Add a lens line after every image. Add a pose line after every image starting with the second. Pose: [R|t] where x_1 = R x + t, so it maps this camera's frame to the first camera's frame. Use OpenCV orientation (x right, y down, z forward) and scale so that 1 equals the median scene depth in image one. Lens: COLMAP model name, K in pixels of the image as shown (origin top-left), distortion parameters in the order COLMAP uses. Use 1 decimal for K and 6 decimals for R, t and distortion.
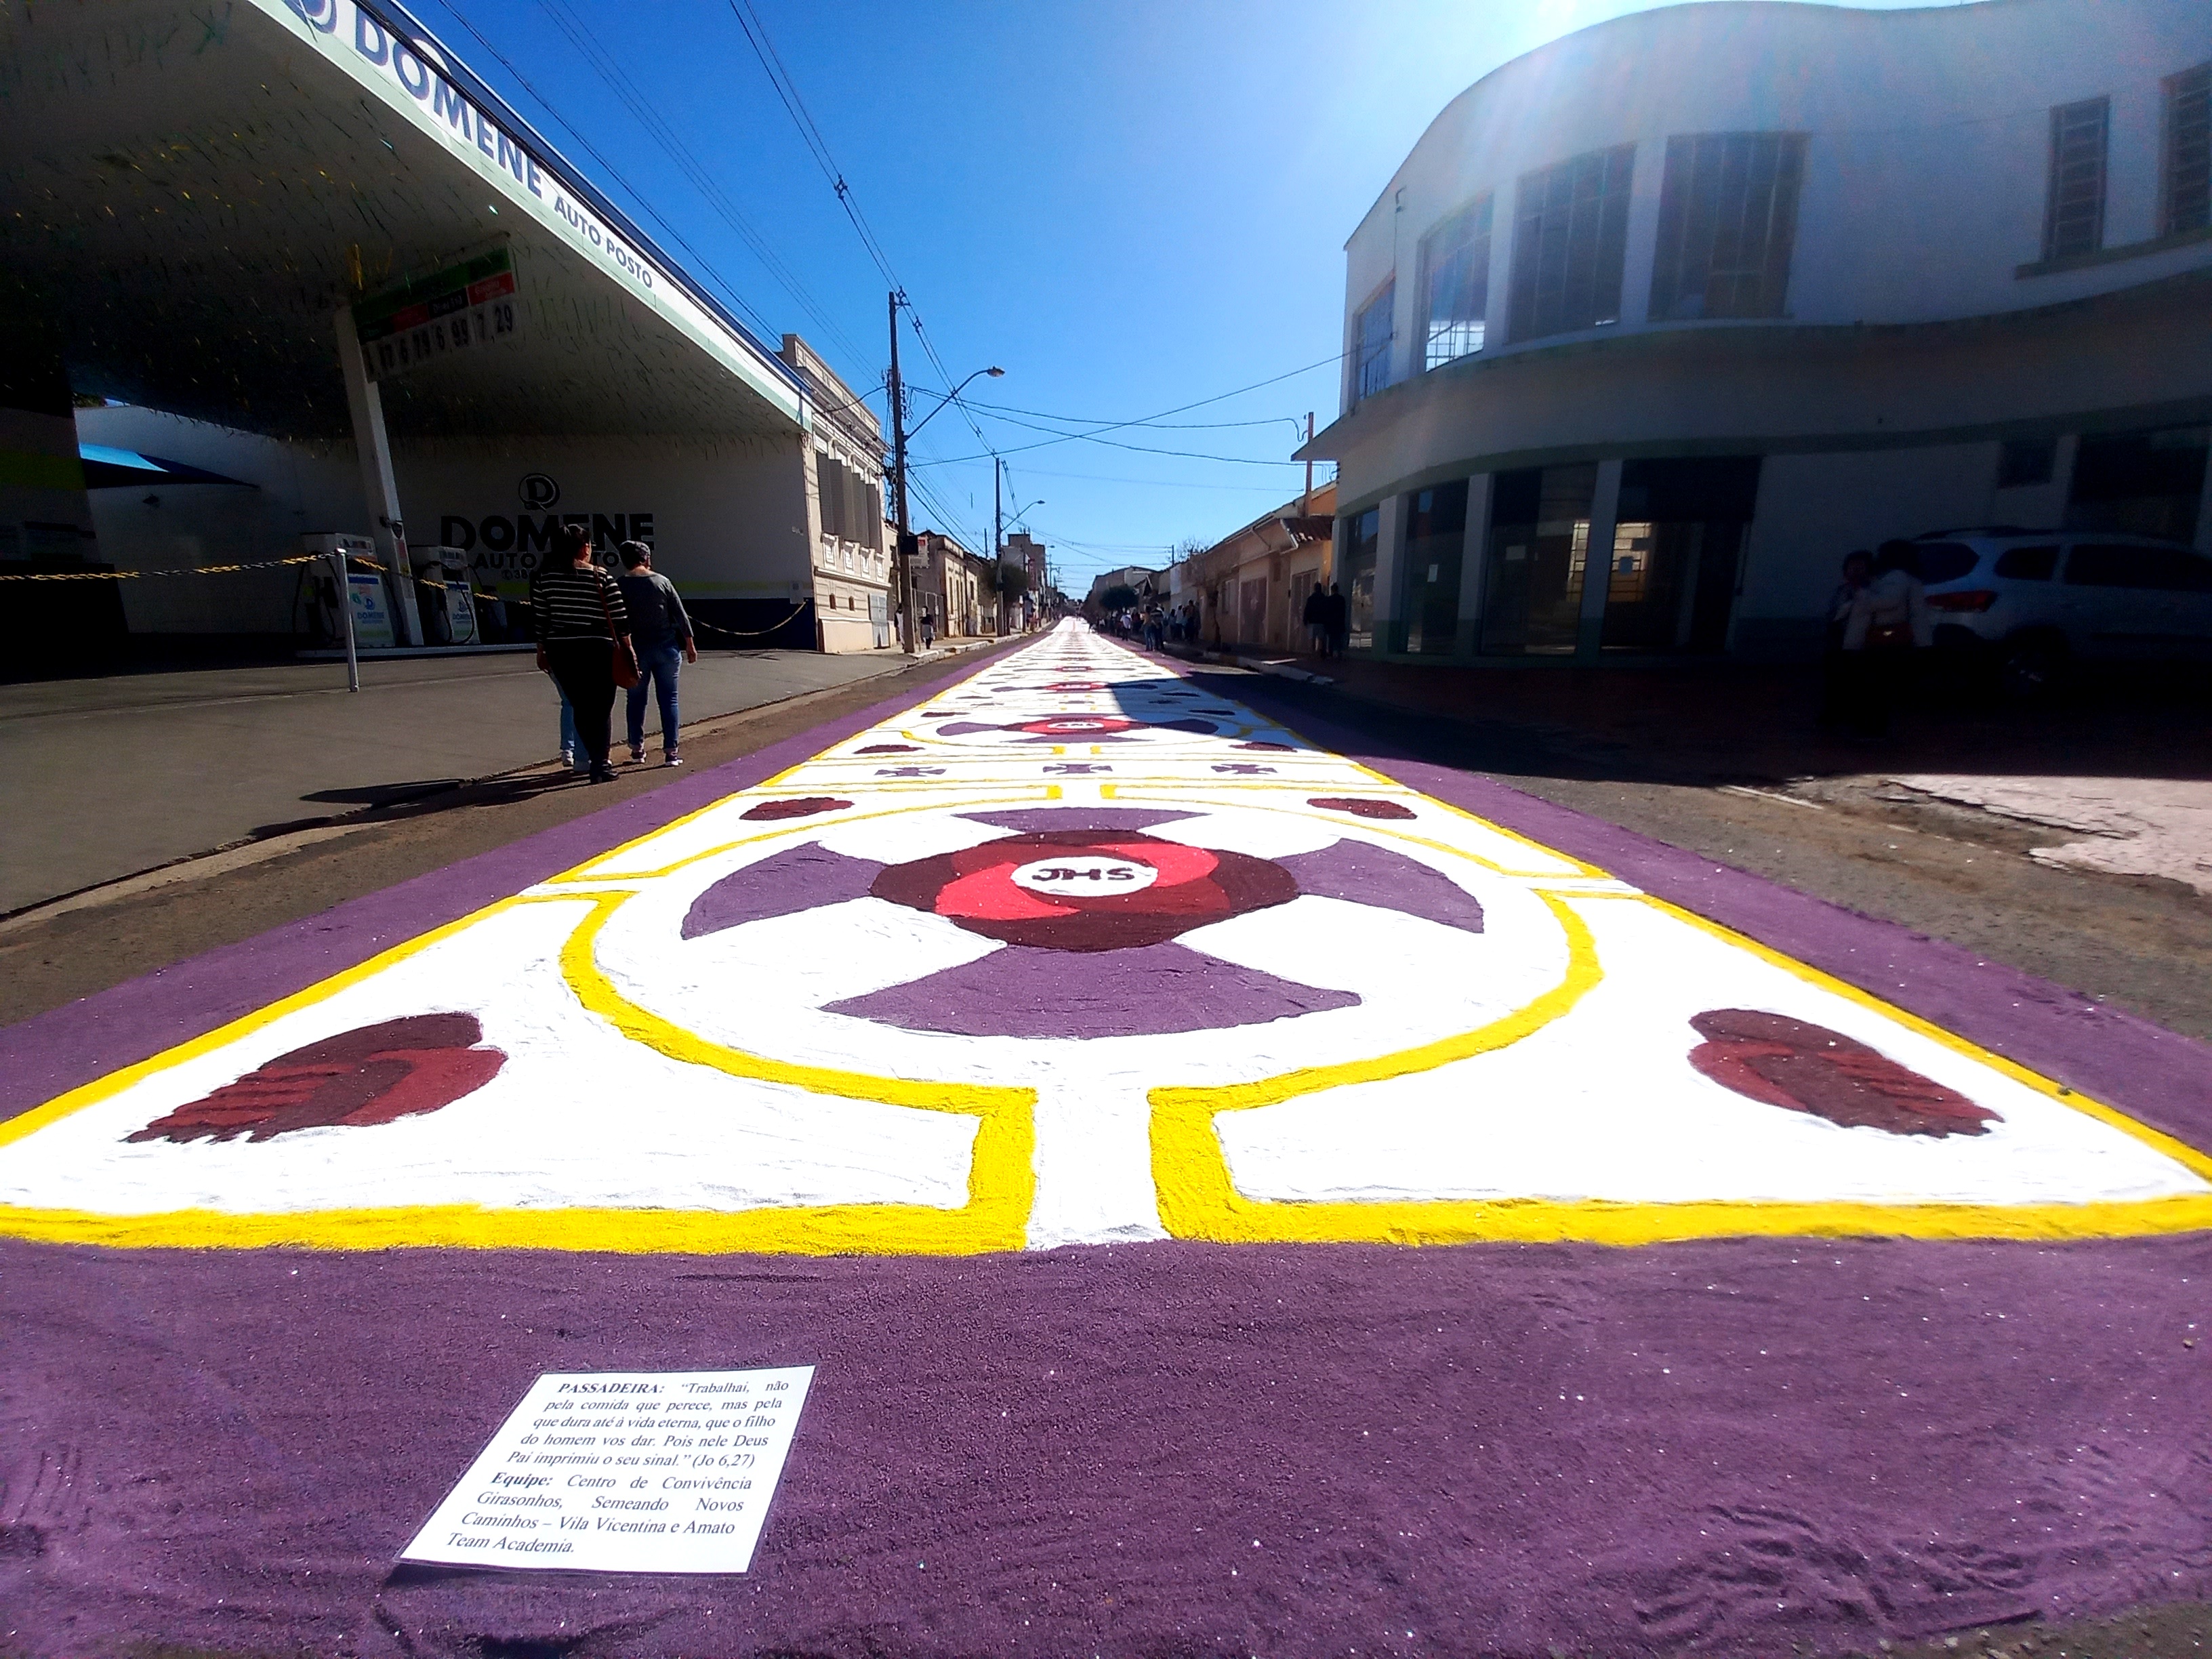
lens RADIAL K [[882.8, 0, 1105.4], [0, 882.8, 830.2], [0, 0, 1]] dist [-0.000012, 0.000057]
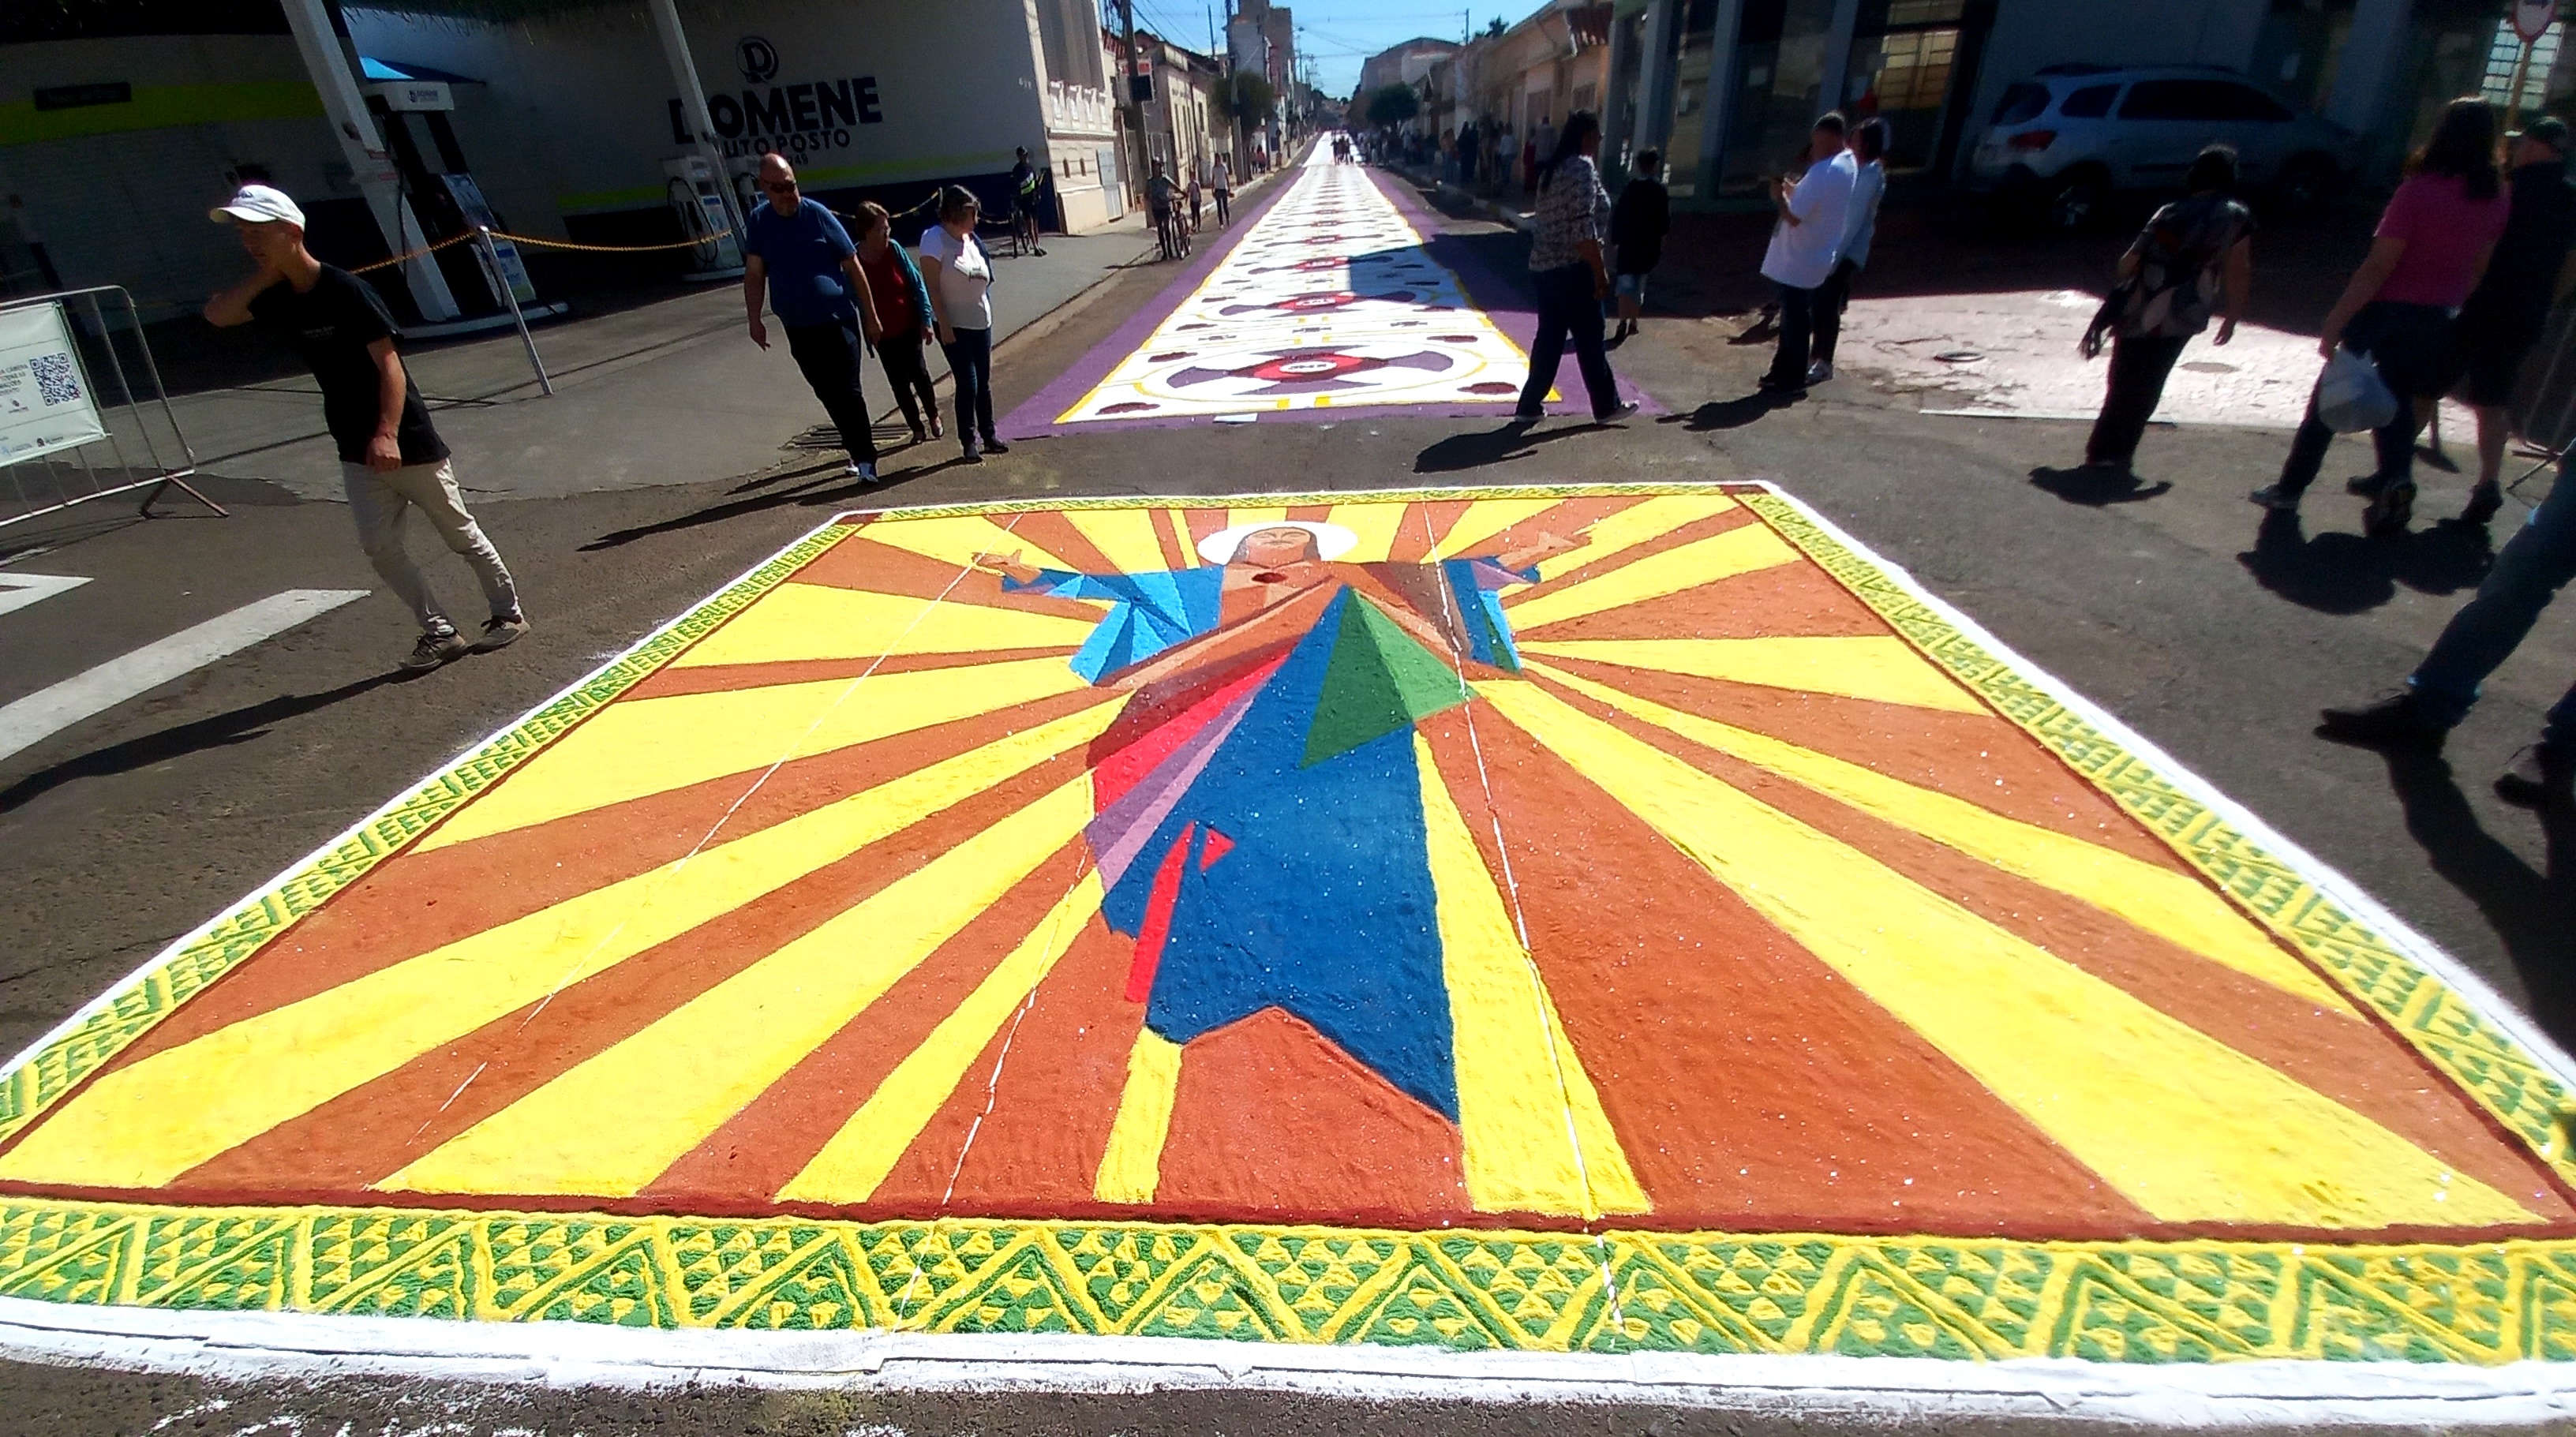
lens RADIAL K [[1006.1, 0, 1285.8], [0, 1006.1, 924.1], [0, 0, 1]] dist [-0.011033, -0.000373]
pose [[0.995086, -0.005515, -0.098862, 0.023637], [0.046612, 0.906989, 0.418568, 0.037181], [0.087359, -0.421119, 0.902789, -0.288098]]
